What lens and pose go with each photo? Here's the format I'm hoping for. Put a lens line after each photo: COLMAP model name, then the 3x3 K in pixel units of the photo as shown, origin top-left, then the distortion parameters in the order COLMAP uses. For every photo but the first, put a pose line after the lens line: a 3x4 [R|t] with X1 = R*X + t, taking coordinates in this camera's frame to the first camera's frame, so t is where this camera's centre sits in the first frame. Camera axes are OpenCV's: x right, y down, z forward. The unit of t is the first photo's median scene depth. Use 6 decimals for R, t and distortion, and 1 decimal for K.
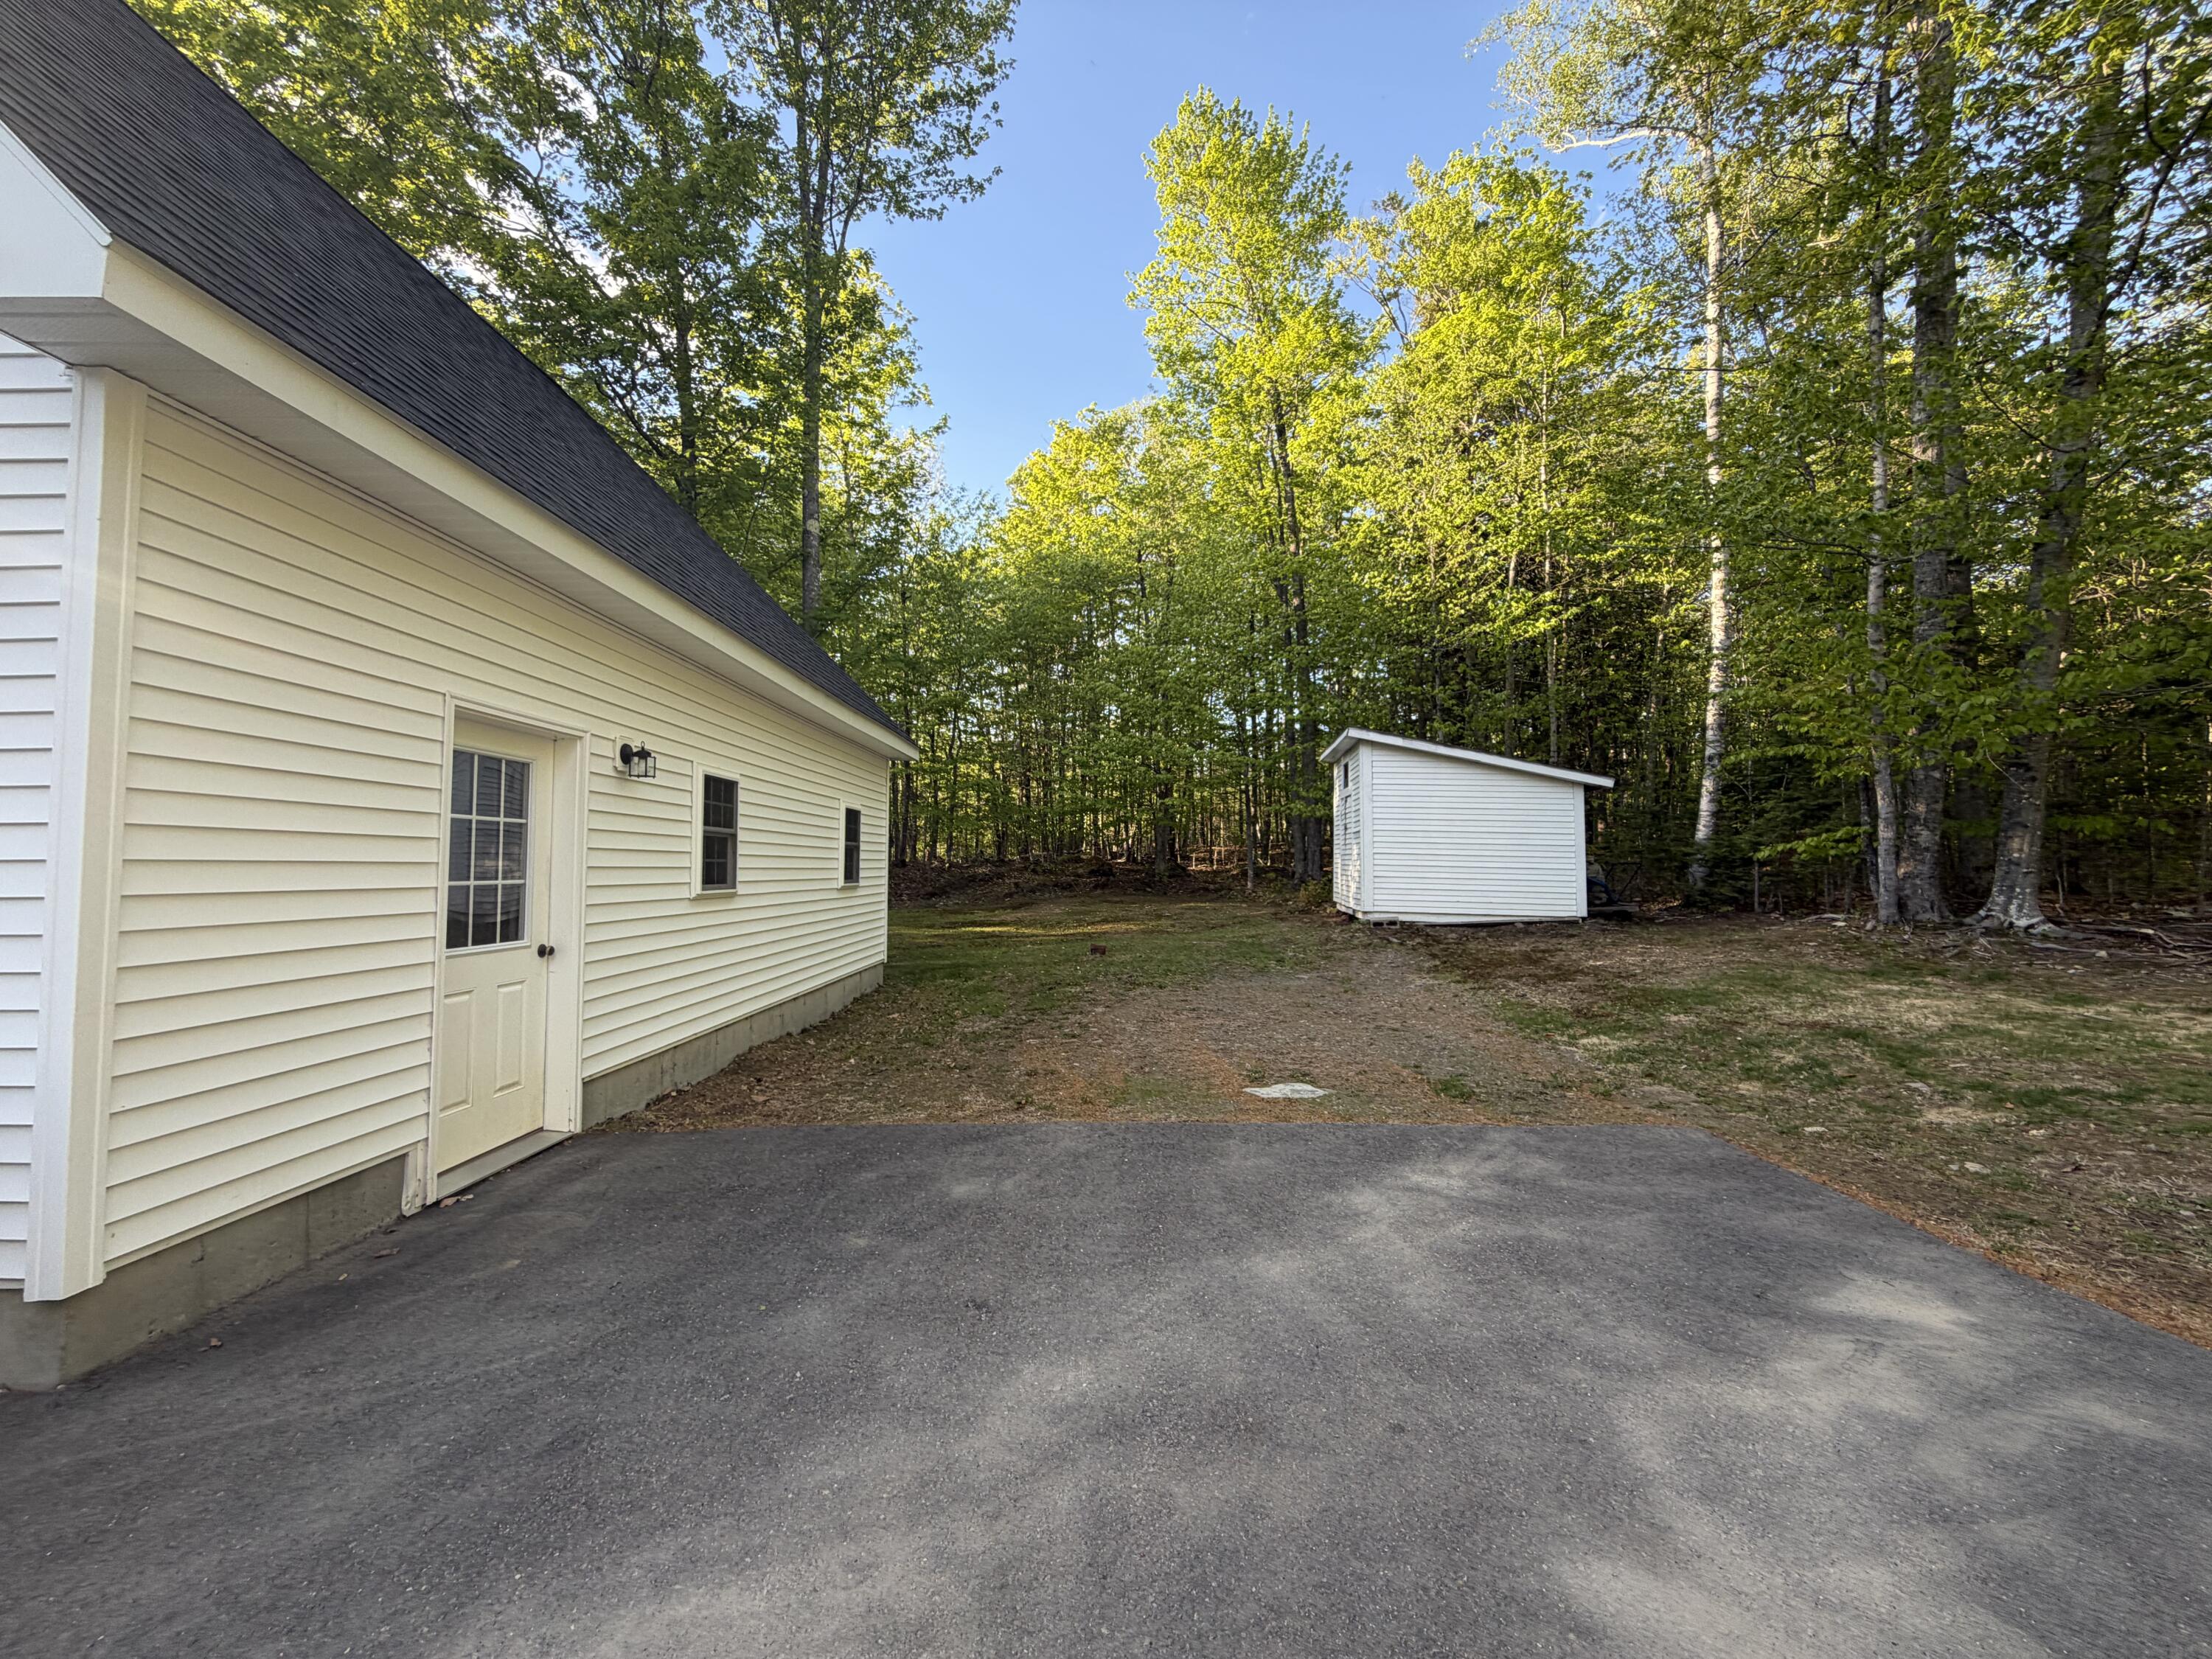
lens RADIAL K [[880.6, 0, 1102.8], [0, 880.6, 829.1], [0, 0, 1]] dist [0.000009, 0.000170]
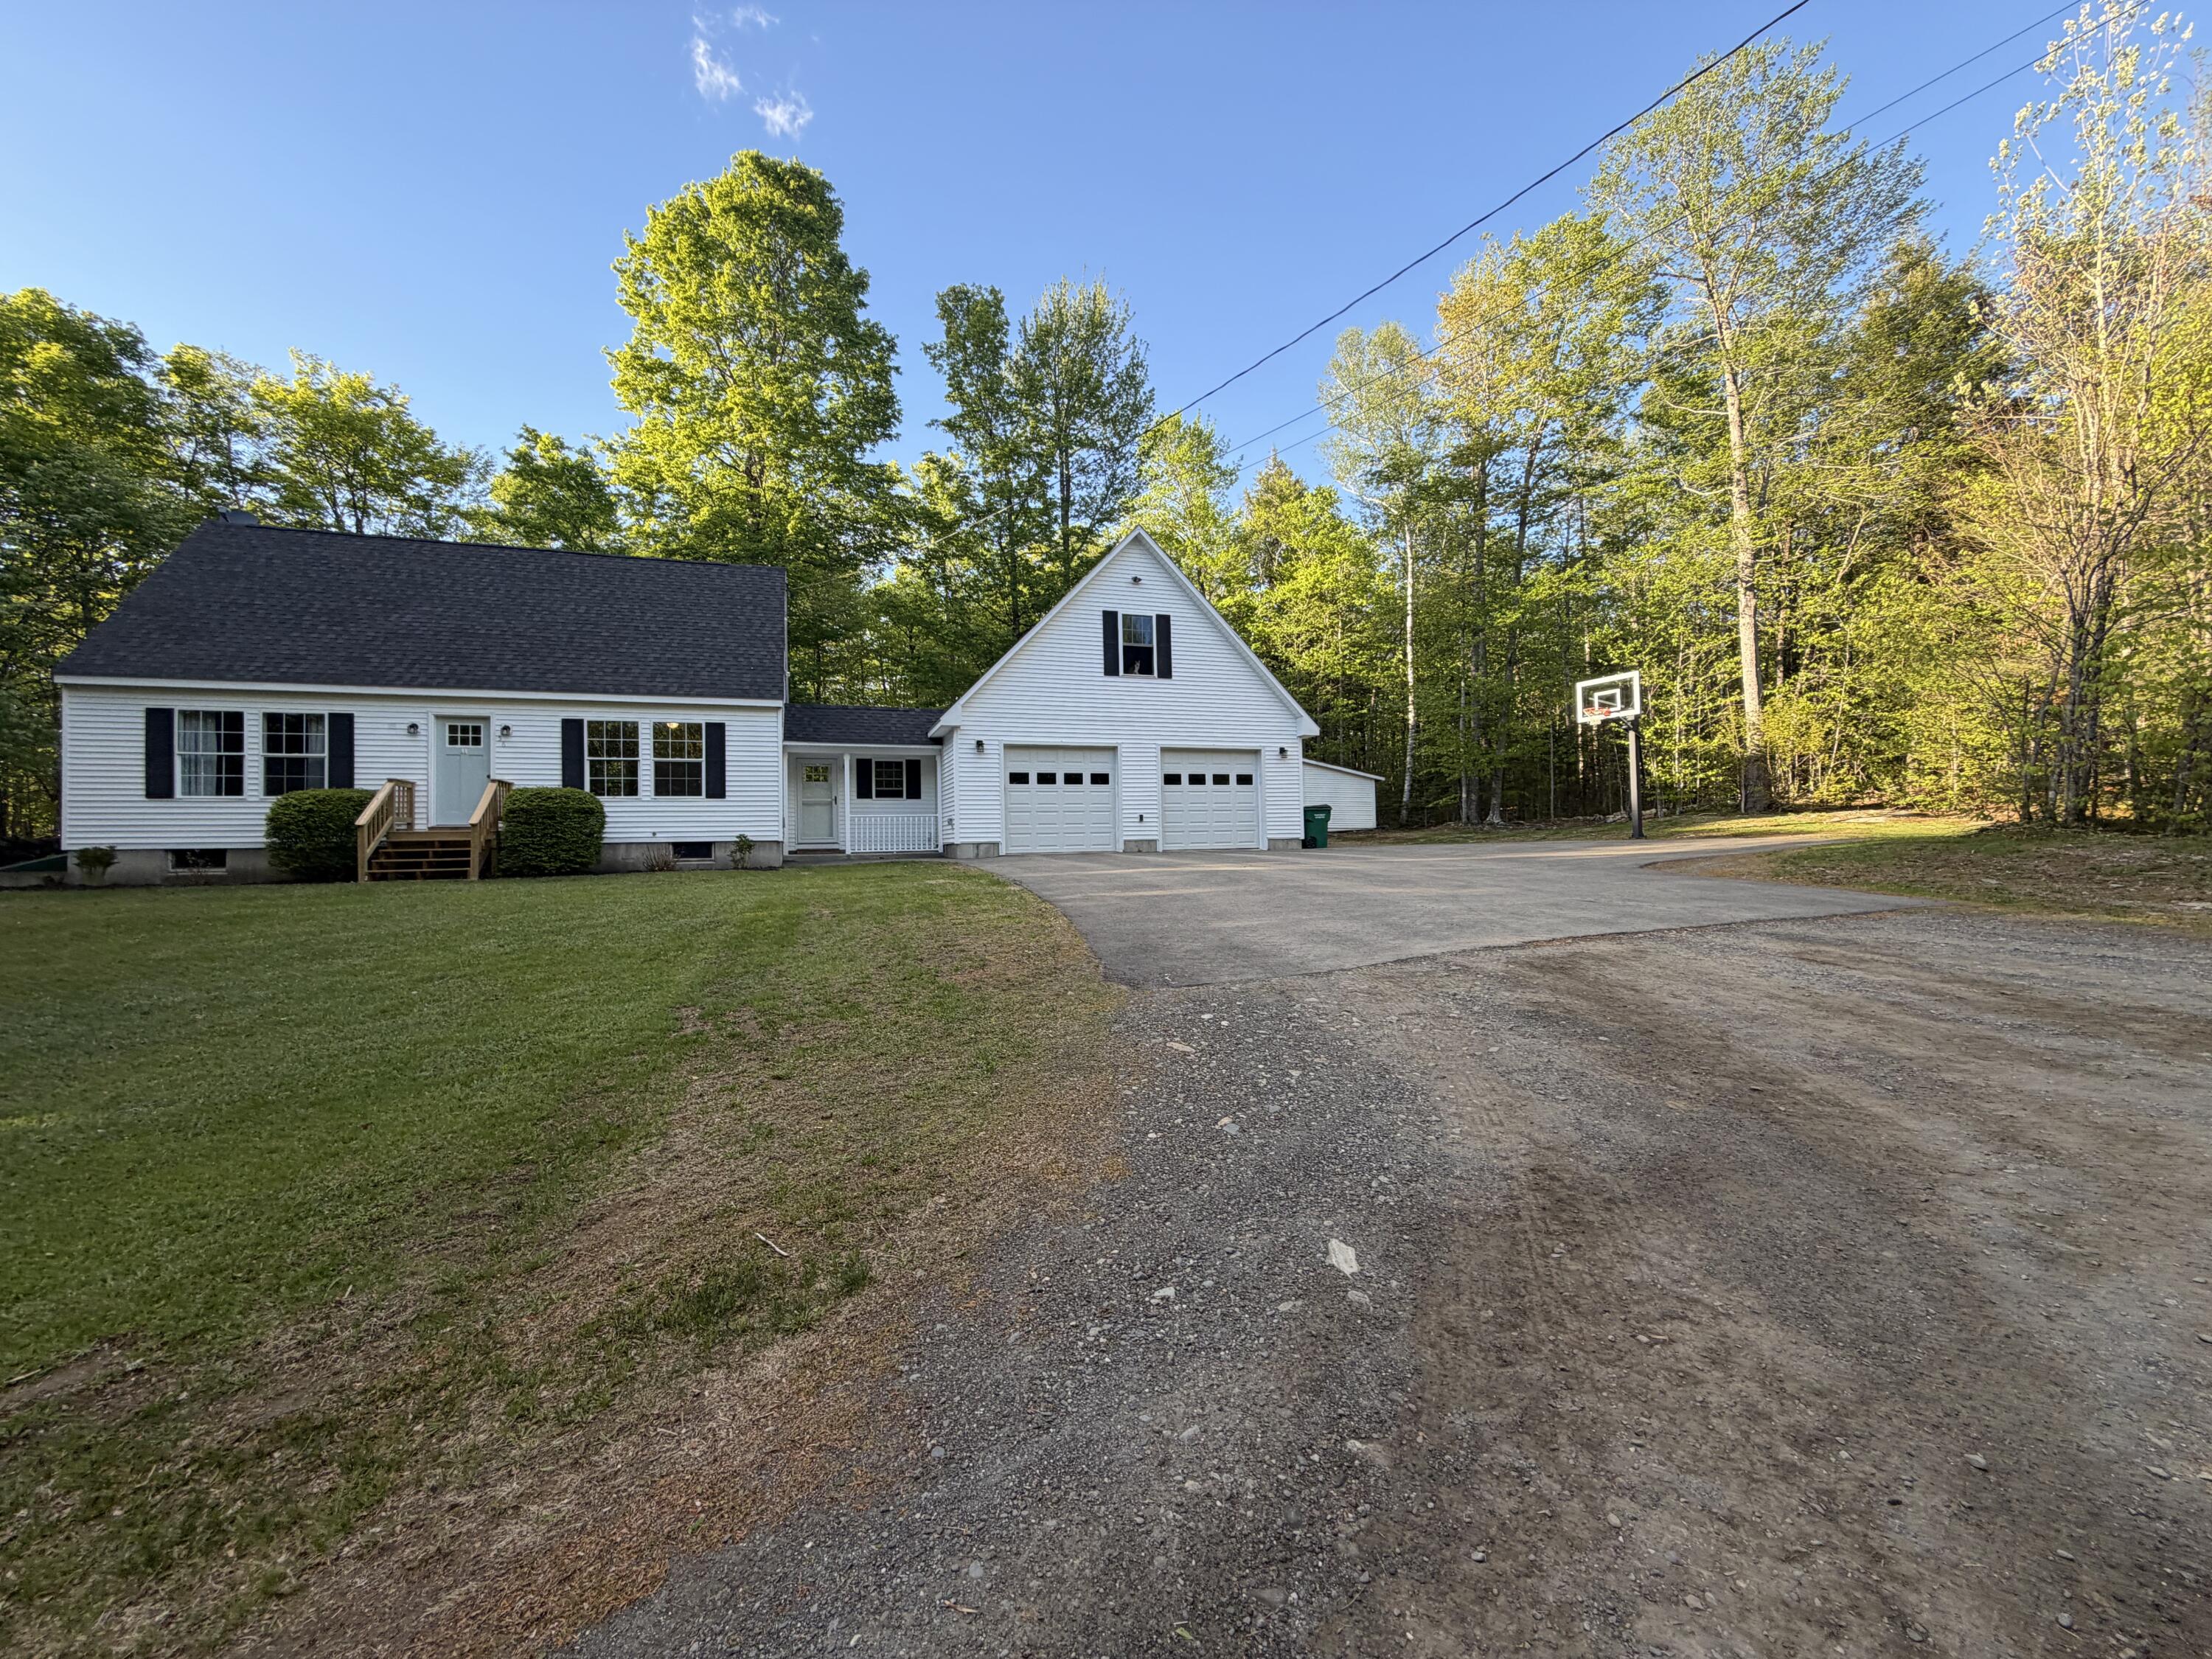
lens RADIAL K [[876.8, 0, 1108.3], [0, 876.8, 836.0], [0, 0, 1]] dist [-0.002072, 0.000158]
pose [[0.940484, -0.015338, 0.339492, -1.022479], [0.006063, 0.999579, 0.028365, 0.037247], [-0.339784, -0.024619, 0.940181, -1.128606]]
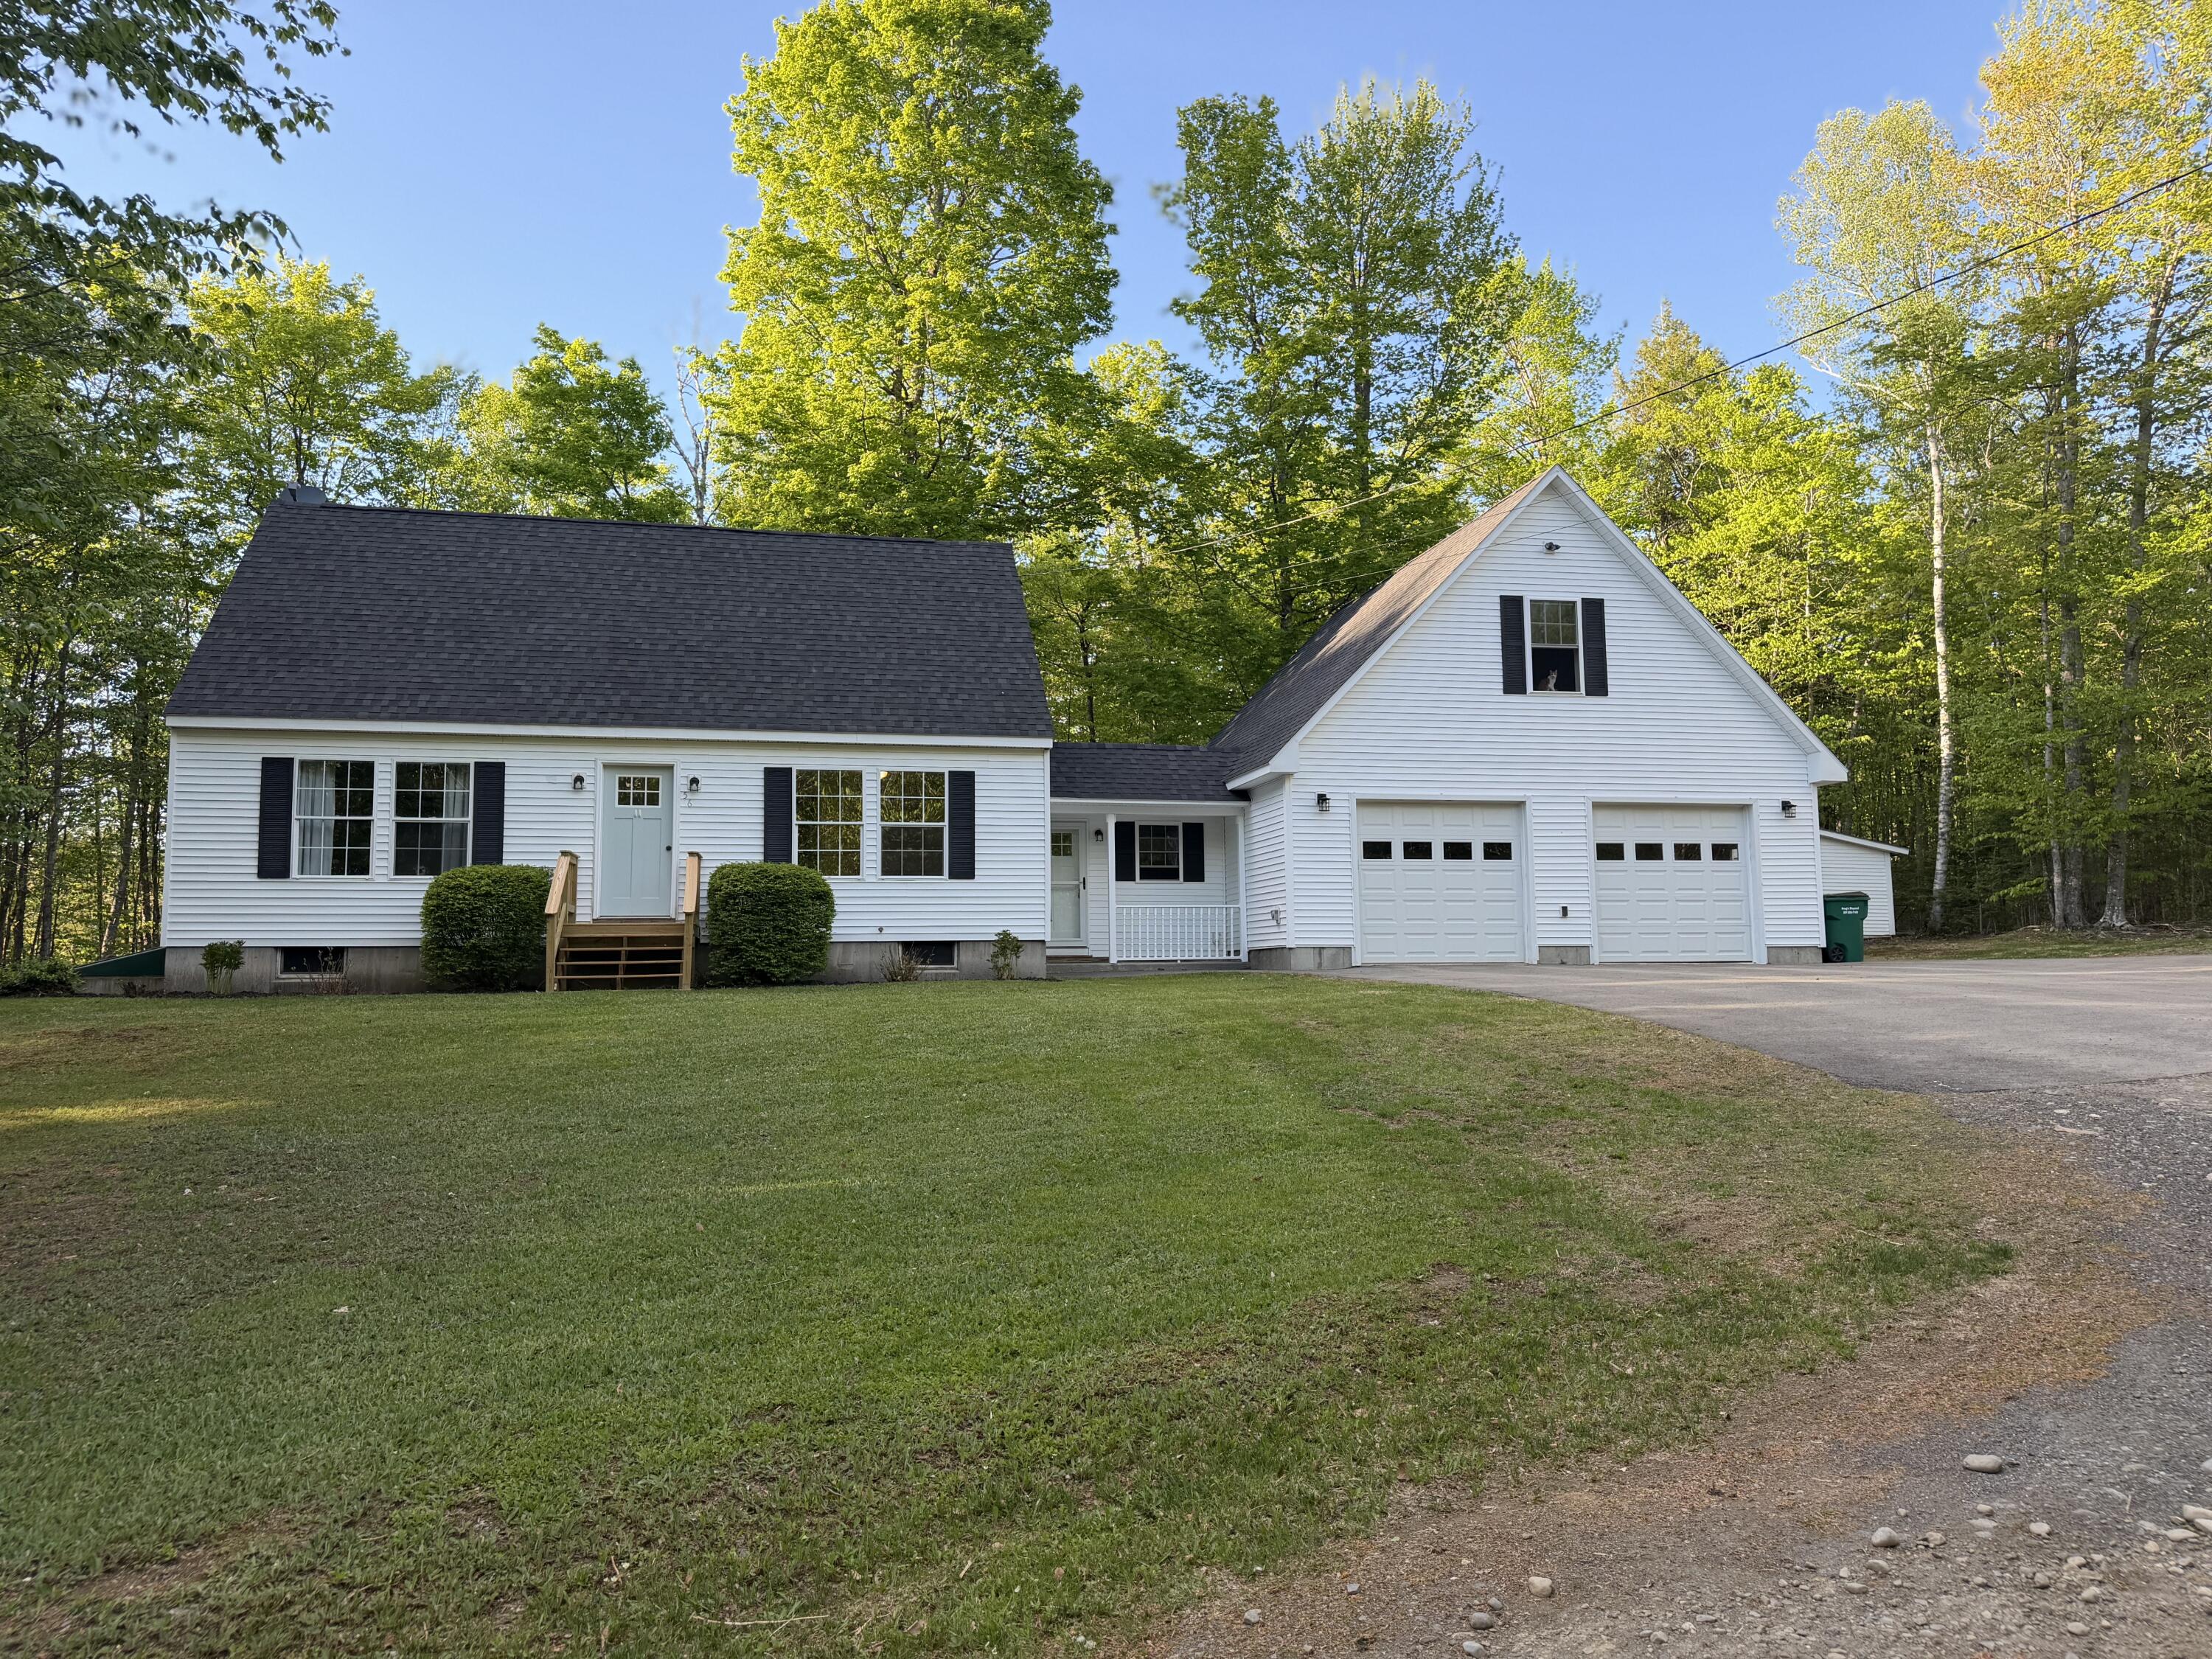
lens RADIAL K [[1527.8, 0, 1108.3], [0, 1527.8, 837.8], [0, 0, 1]] dist [0.155455, -0.284462]
pose [[0.973654, 0.007677, 0.227900, -1.328971], [0.003381, 0.998837, -0.048092, 0.048448], [-0.228005, 0.047596, 0.972496, -1.278514]]
